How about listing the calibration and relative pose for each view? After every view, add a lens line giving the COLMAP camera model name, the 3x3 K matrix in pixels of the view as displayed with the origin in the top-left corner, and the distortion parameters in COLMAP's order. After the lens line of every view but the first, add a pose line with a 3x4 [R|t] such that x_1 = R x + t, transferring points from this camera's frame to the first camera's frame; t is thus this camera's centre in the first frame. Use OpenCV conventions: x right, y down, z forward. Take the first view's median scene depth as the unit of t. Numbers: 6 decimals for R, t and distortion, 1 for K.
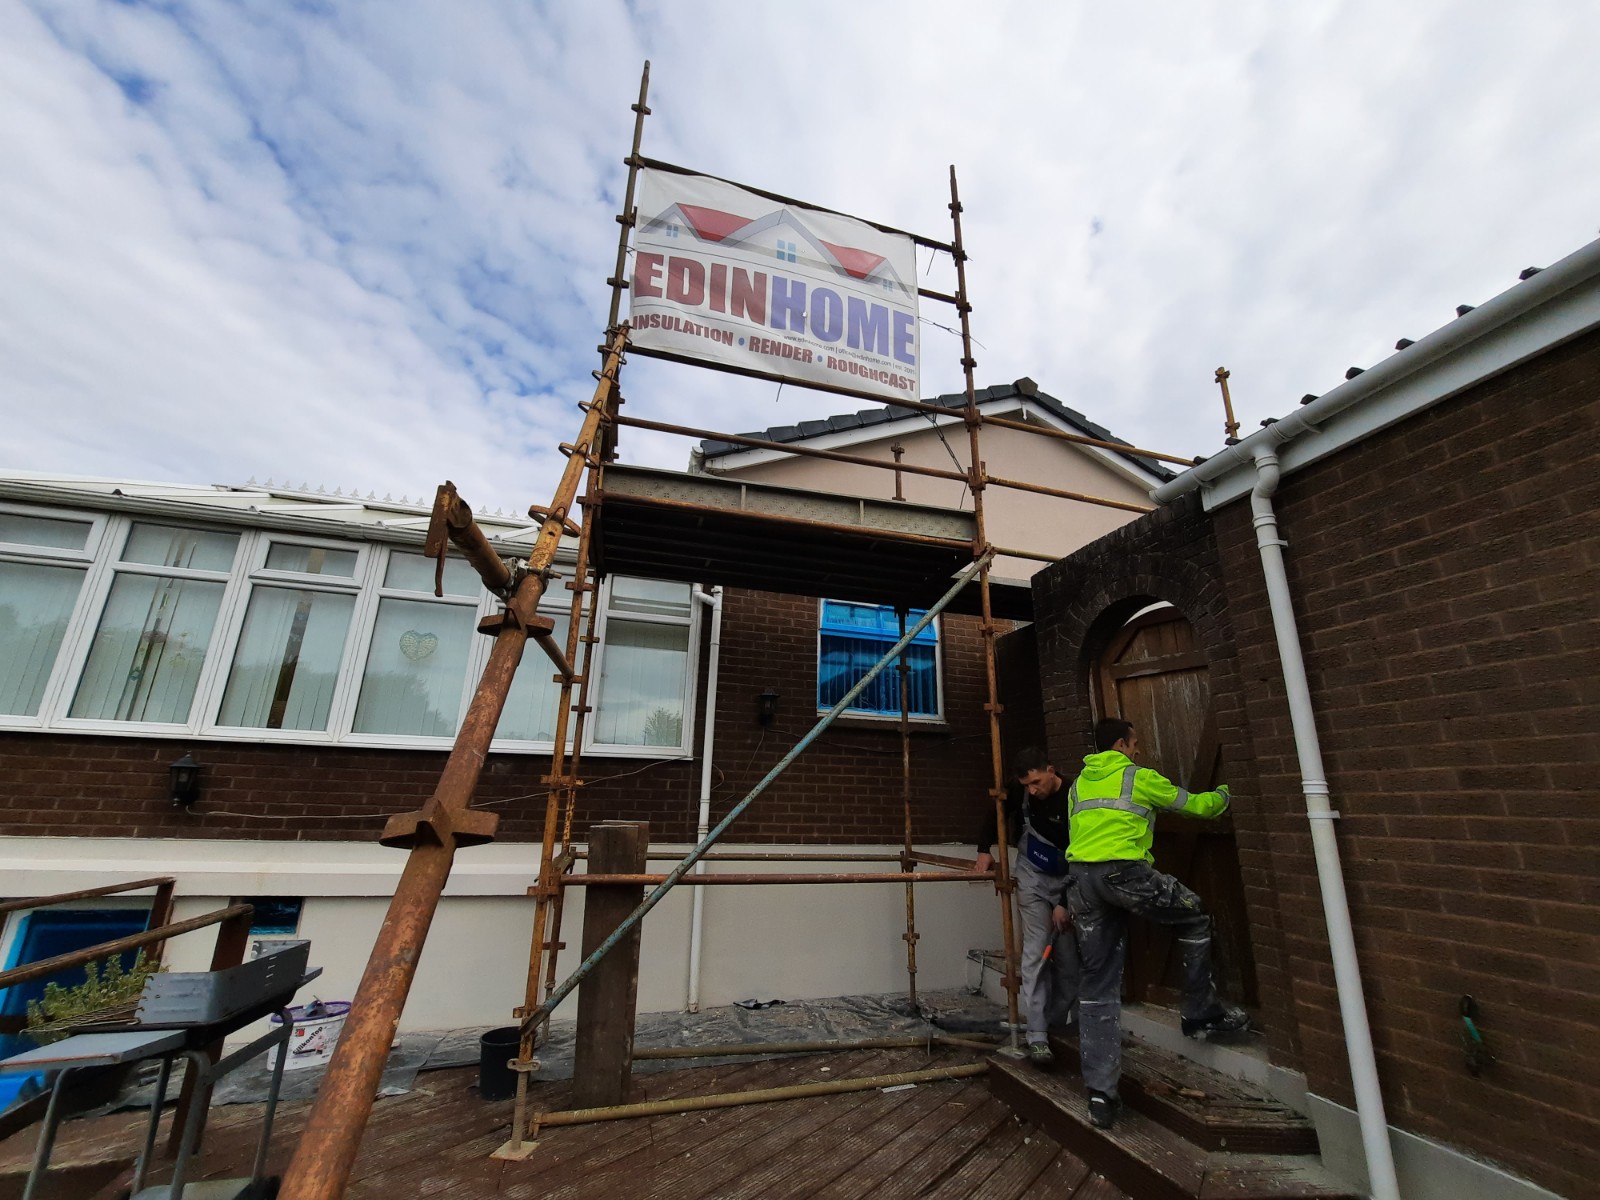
lens RADIAL K [[655.5, 0, 803.2], [0, 655.5, 613.7], [0, 0, 1]] dist [-0.014150, -0.000287]
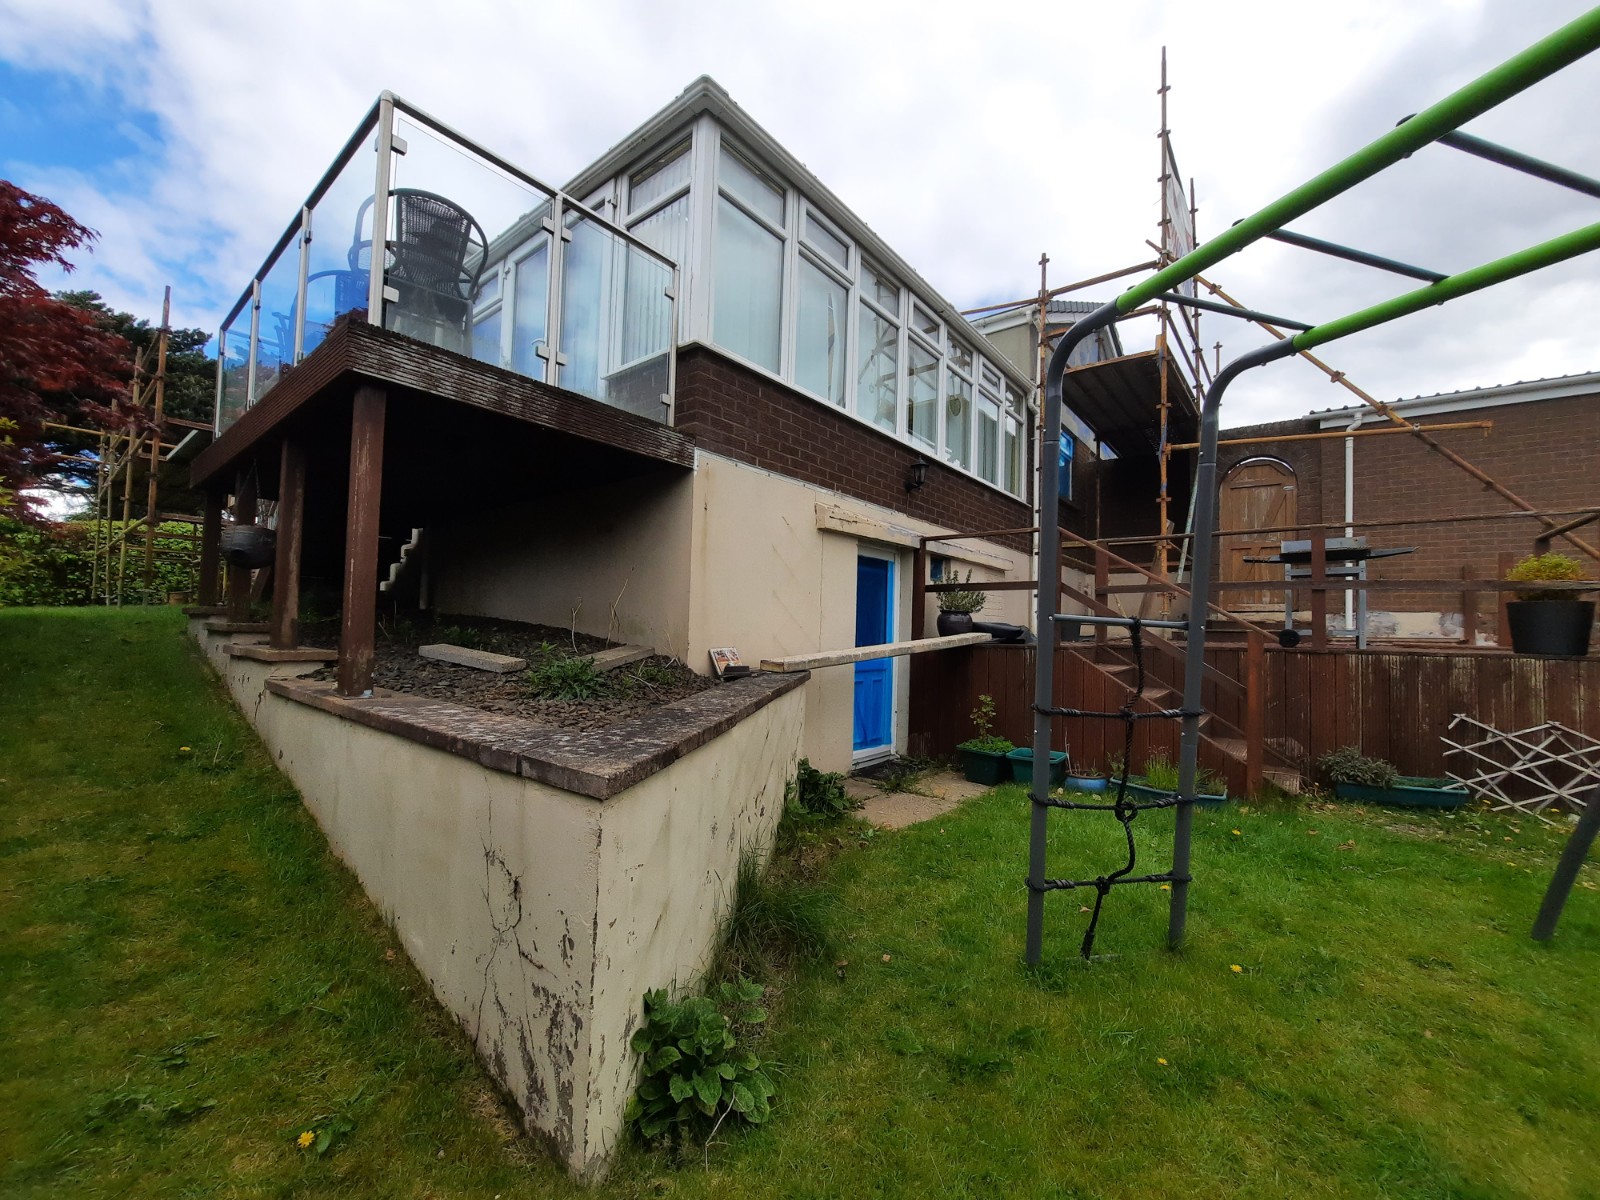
lens RADIAL K [[628.8, 0, 799.4], [0, 628.8, 615.9], [0, 0, 1]] dist [-0.021029, 0.000141]
pose [[0.821264, 0.014127, 0.570373, -1.810551], [-0.171655, 0.959494, 0.223397, 0.267933], [-0.544113, -0.281376, 0.790423, -0.052306]]
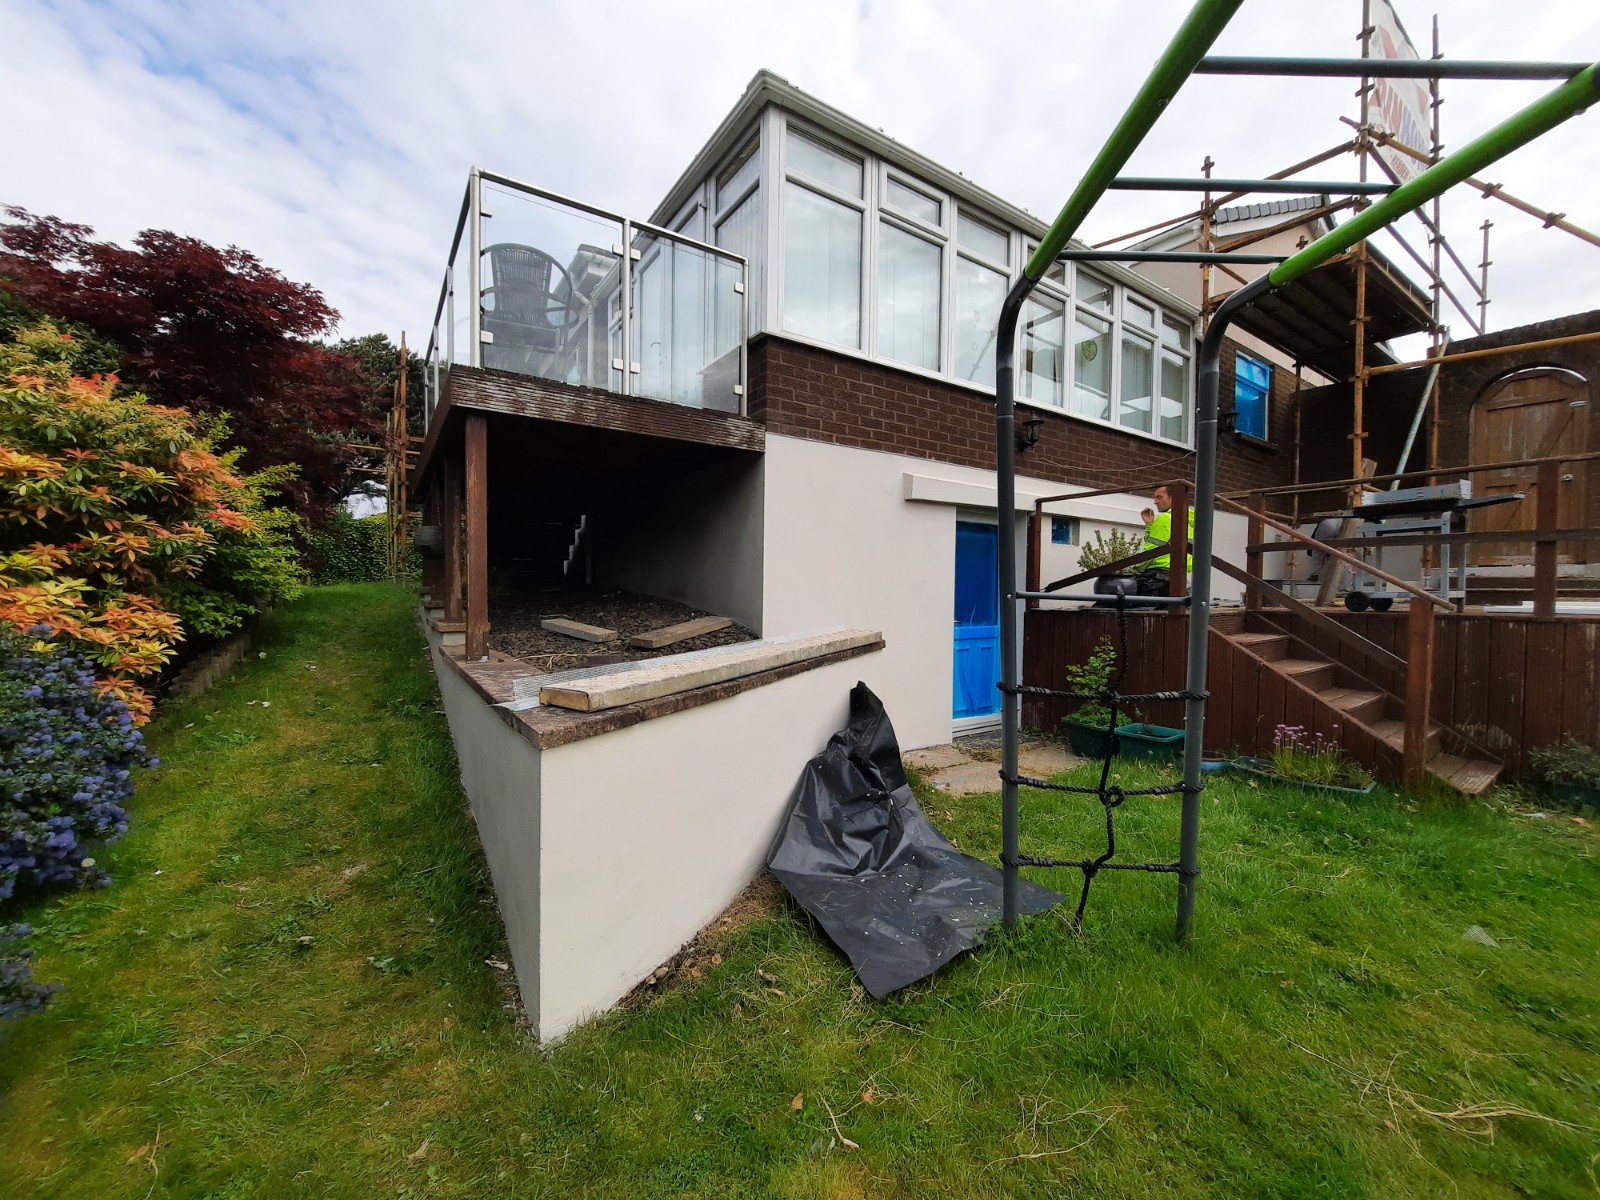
lens RADIAL K [[628.8, 0, 808.0], [0, 628.8, 613.0], [0, 0, 1]] dist [-0.021029, 0.000141]
pose [[0.952000, -0.022013, 0.305305, -1.670913], [-0.078934, 0.946023, 0.314340, 0.220099], [-0.295745, -0.323350, 0.898877, -0.161384]]
